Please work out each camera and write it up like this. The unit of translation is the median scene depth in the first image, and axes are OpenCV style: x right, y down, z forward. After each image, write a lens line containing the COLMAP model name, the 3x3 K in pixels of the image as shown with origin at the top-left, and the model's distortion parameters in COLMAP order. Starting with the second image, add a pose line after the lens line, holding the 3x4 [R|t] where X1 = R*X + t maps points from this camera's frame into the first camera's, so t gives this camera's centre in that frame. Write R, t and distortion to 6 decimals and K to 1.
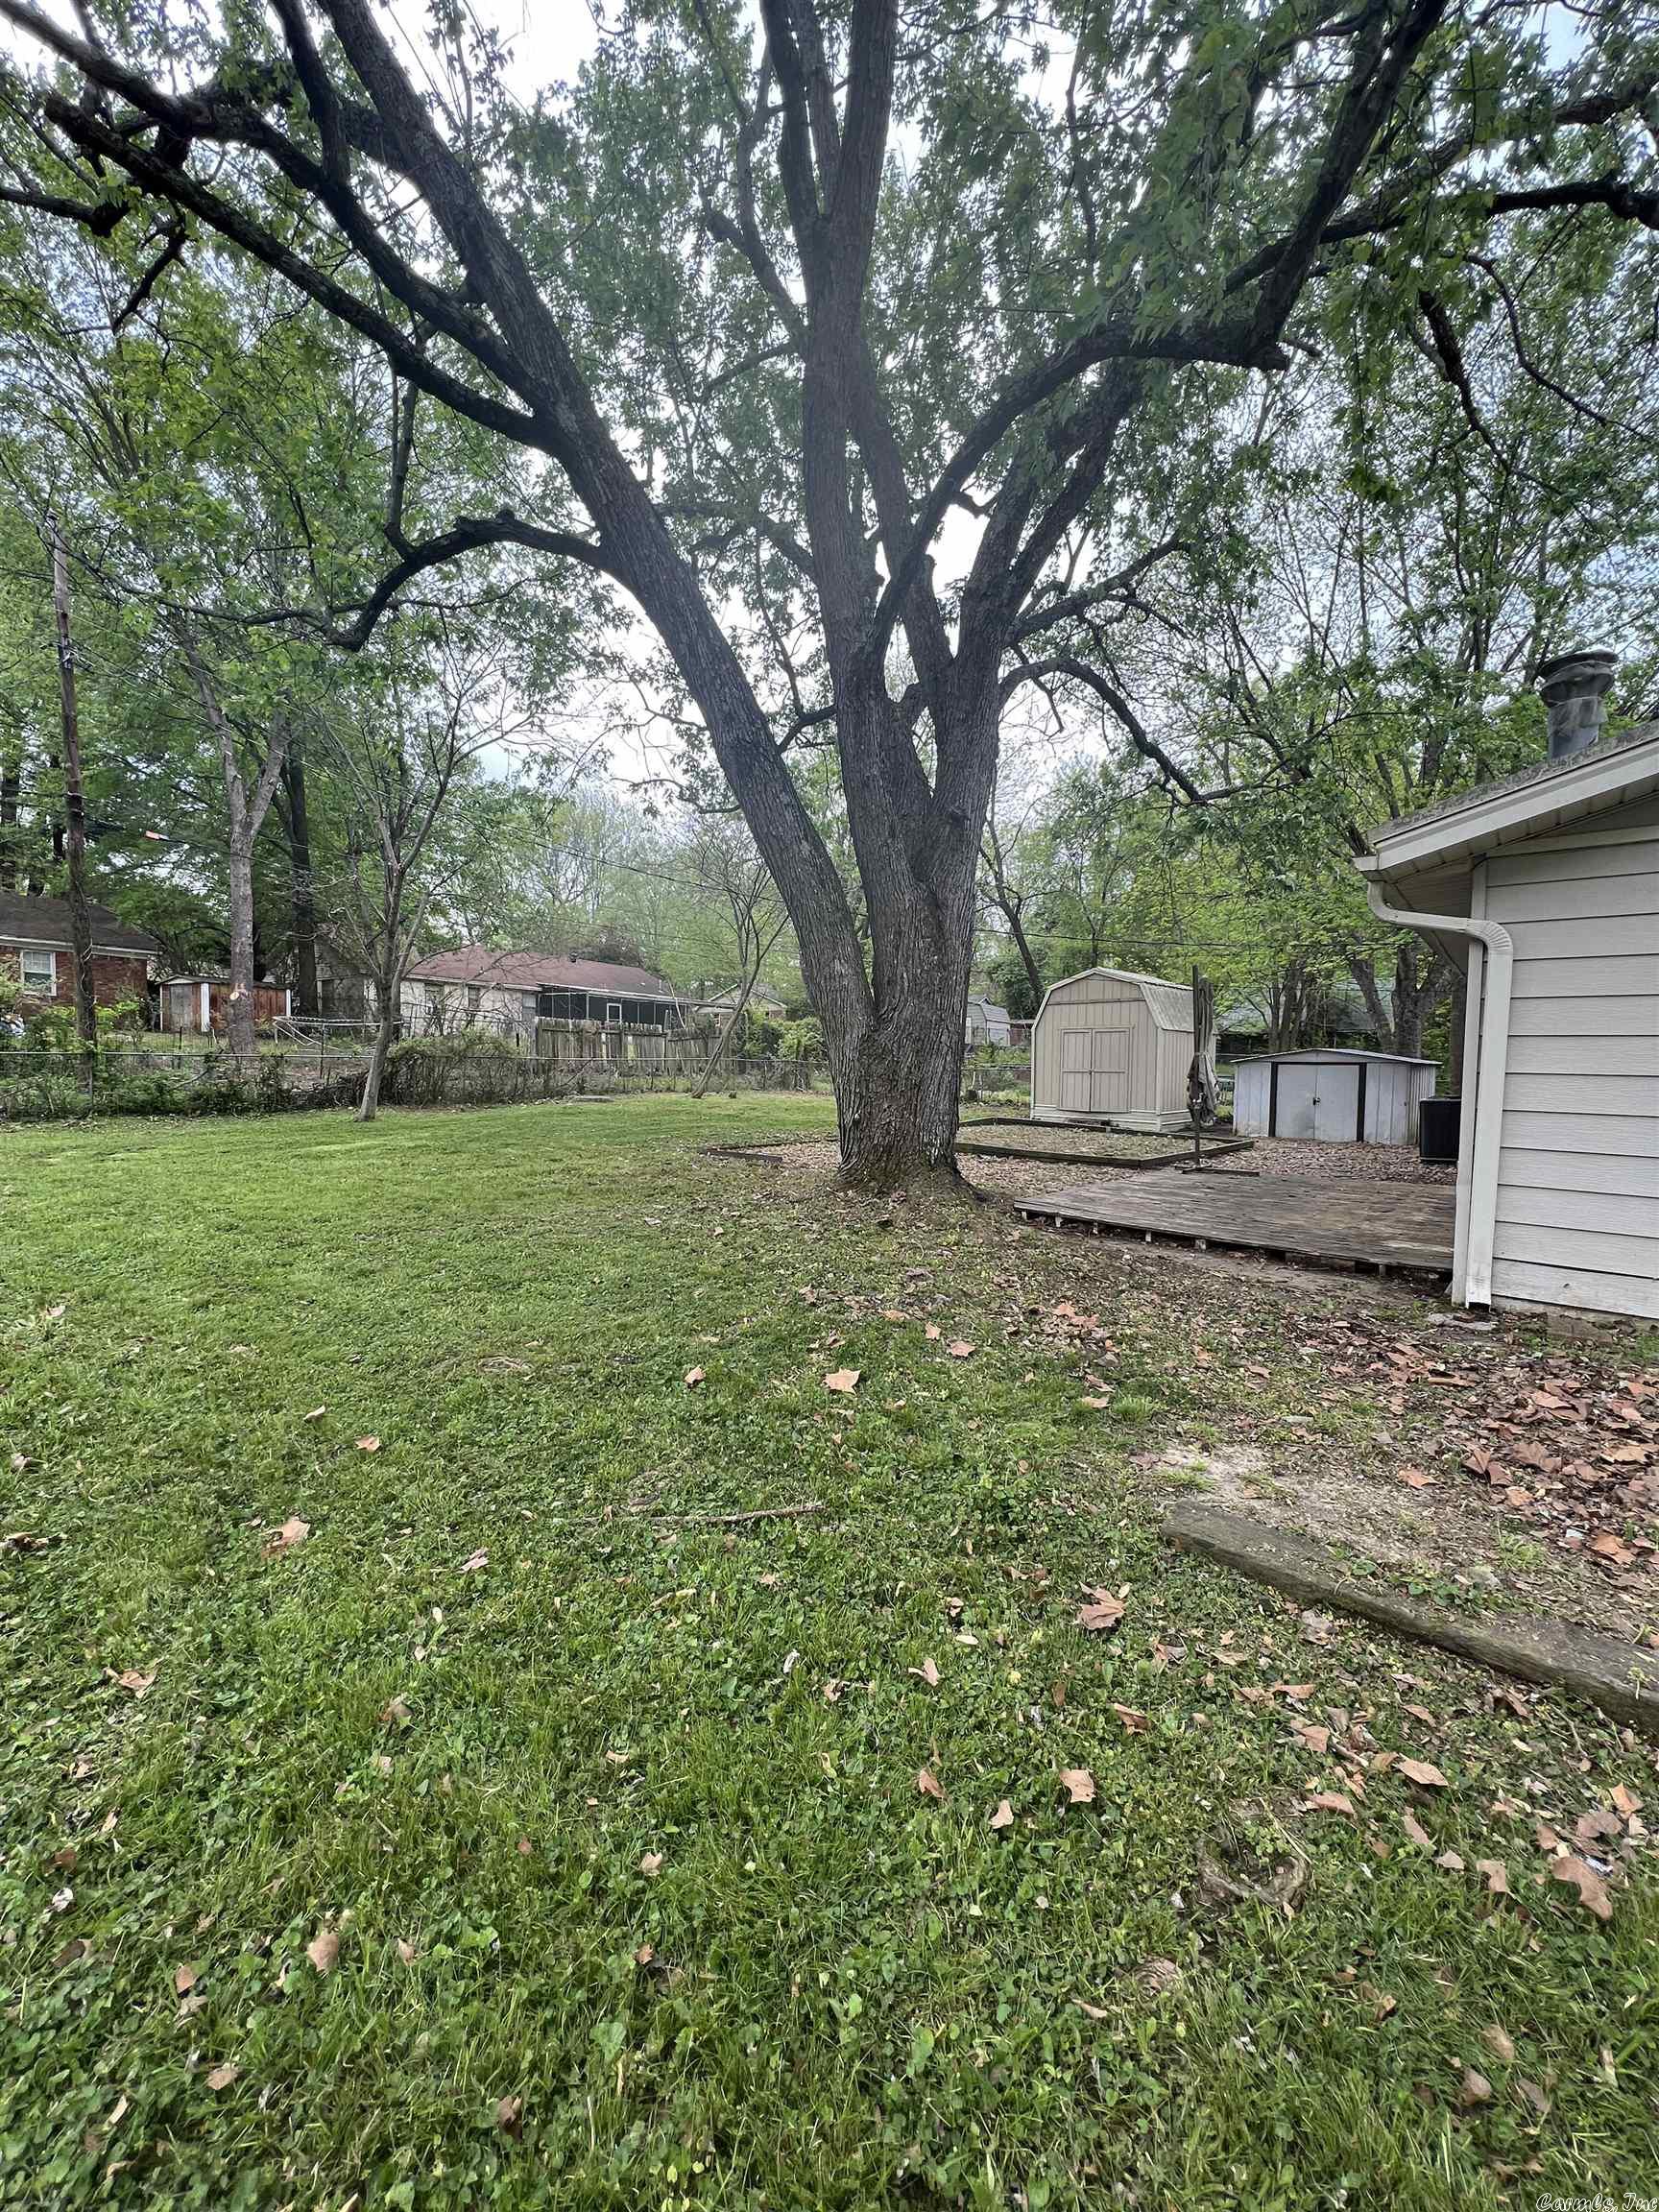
lens RADIAL K [[890.6, 0, 828.7], [0, 890.6, 1109.2], [0, 0, 1]] dist [0.000264, 0.000006]
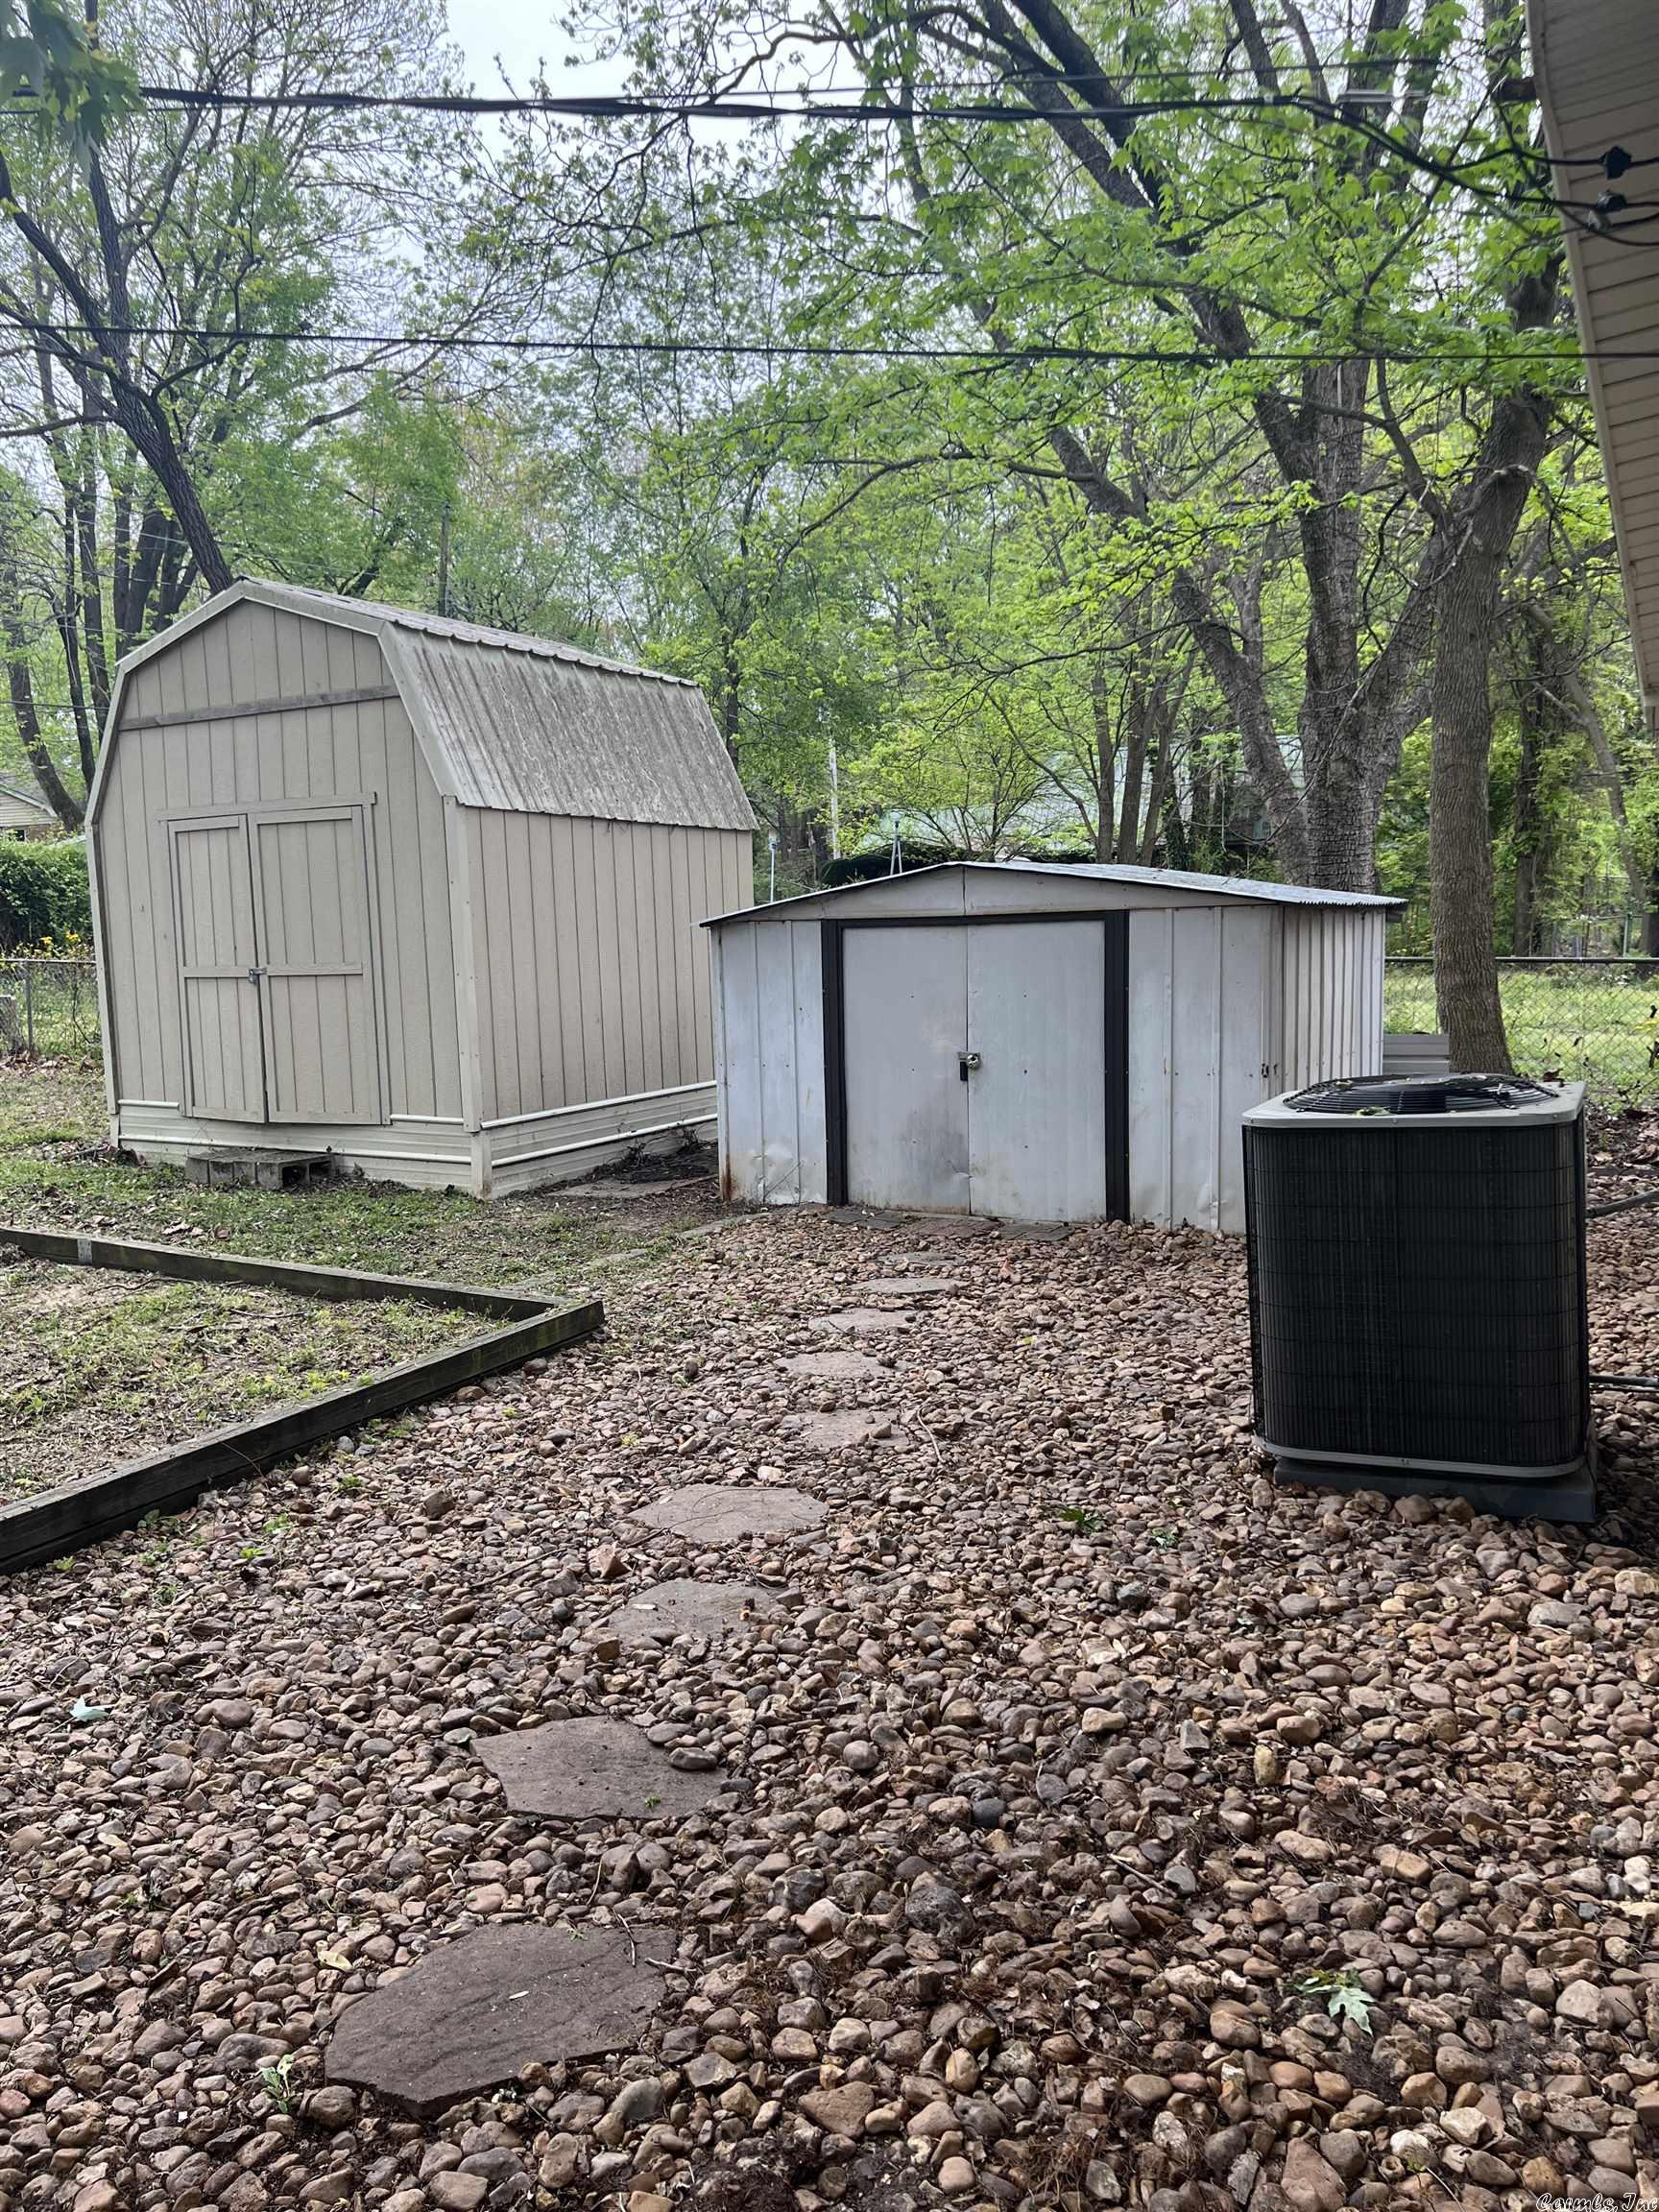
lens RADIAL K [[1679.2, 0, 829.6], [0, 1679.2, 1109.5], [0, 0, 1]] dist [0.044051, -0.021964]
pose [[0.967153, -0.062622, 0.246362, 0.338521], [0.049295, 0.996986, 0.059903, -0.024378], [-0.249371, -0.045791, 0.967325, 0.468130]]
